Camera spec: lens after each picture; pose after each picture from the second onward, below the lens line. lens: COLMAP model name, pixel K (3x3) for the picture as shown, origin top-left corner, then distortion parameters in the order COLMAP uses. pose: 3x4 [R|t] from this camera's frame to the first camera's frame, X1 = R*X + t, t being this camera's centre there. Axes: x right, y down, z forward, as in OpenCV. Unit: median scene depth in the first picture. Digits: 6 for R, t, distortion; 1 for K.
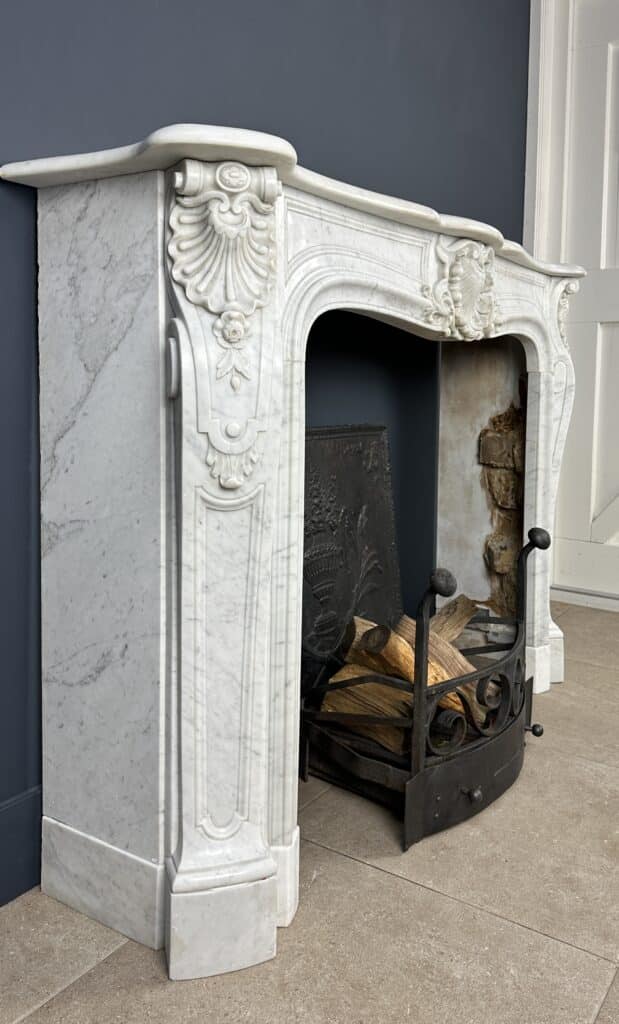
lens RADIAL K [[811.4, 0, 344.3], [0, 811.4, 424.2], [0, 0, 1]] dist [0.101111, 0.001507]
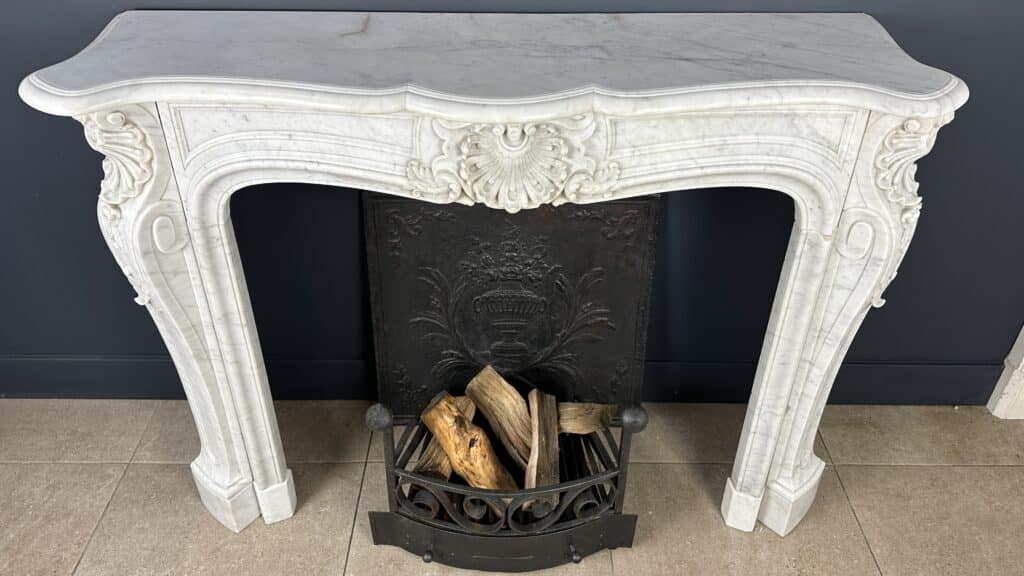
lens RADIAL K [[757.6, 0, 508.2], [0, 757.6, 201.8], [0, 0, 1]] dist [0.099483, -0.153764]
pose [[0.541217, 0.438940, -0.717228, 0.942372], [-0.045603, 0.867013, 0.496195, -0.665712], [0.839645, -0.235841, 0.489260, 0.787150]]
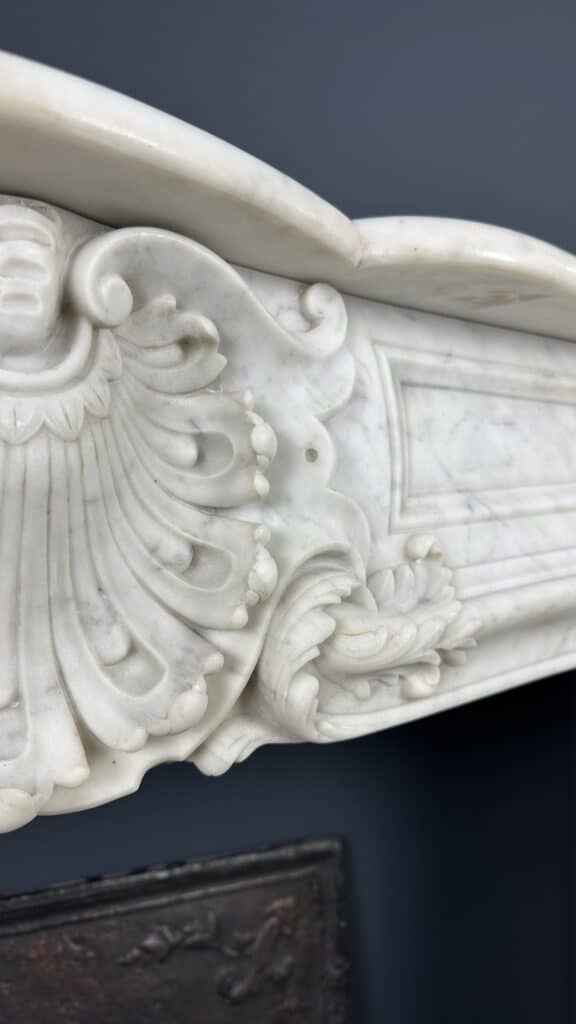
lens RADIAL K [[728.9, 0, 288.0], [0, 728.9, 512.0], [0, 0, 1]] dist [0.093652, -0.164109]
pose [[0.855289, -0.029773, -0.517295, 0.355874], [-0.021225, 0.995497, -0.092390, -0.197298], [0.517716, 0.090000, 0.850805, 1.178598]]
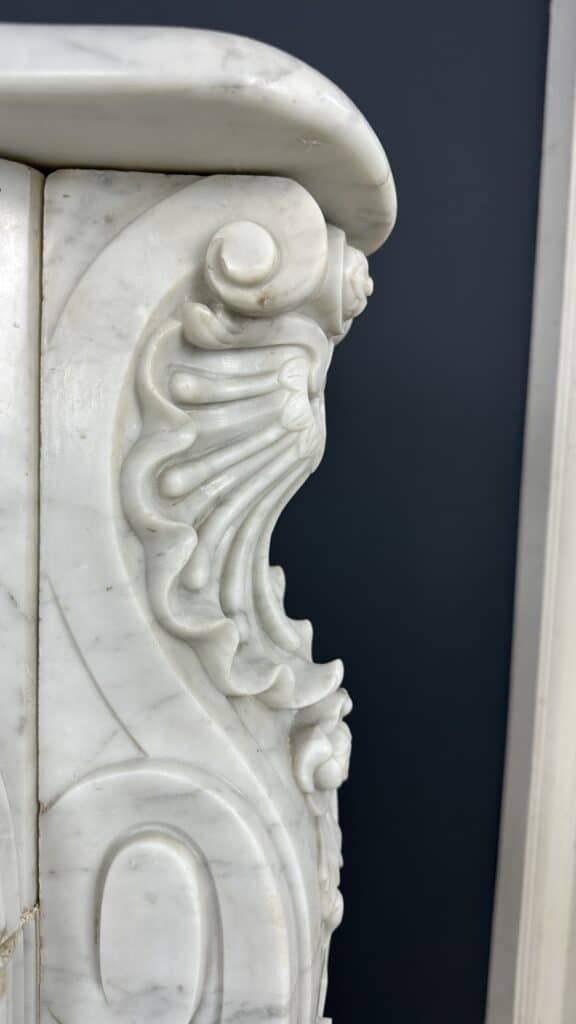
lens RADIAL K [[728.9, 0, 288.0], [0, 728.9, 512.0], [0, 0, 1]] dist [0.093652, -0.164109]
pose [[0.930004, 0.051428, -0.363933, 0.558354], [-0.041600, 0.998528, 0.034797, -0.229047], [0.365187, -0.017222, 0.930775, 1.549995]]
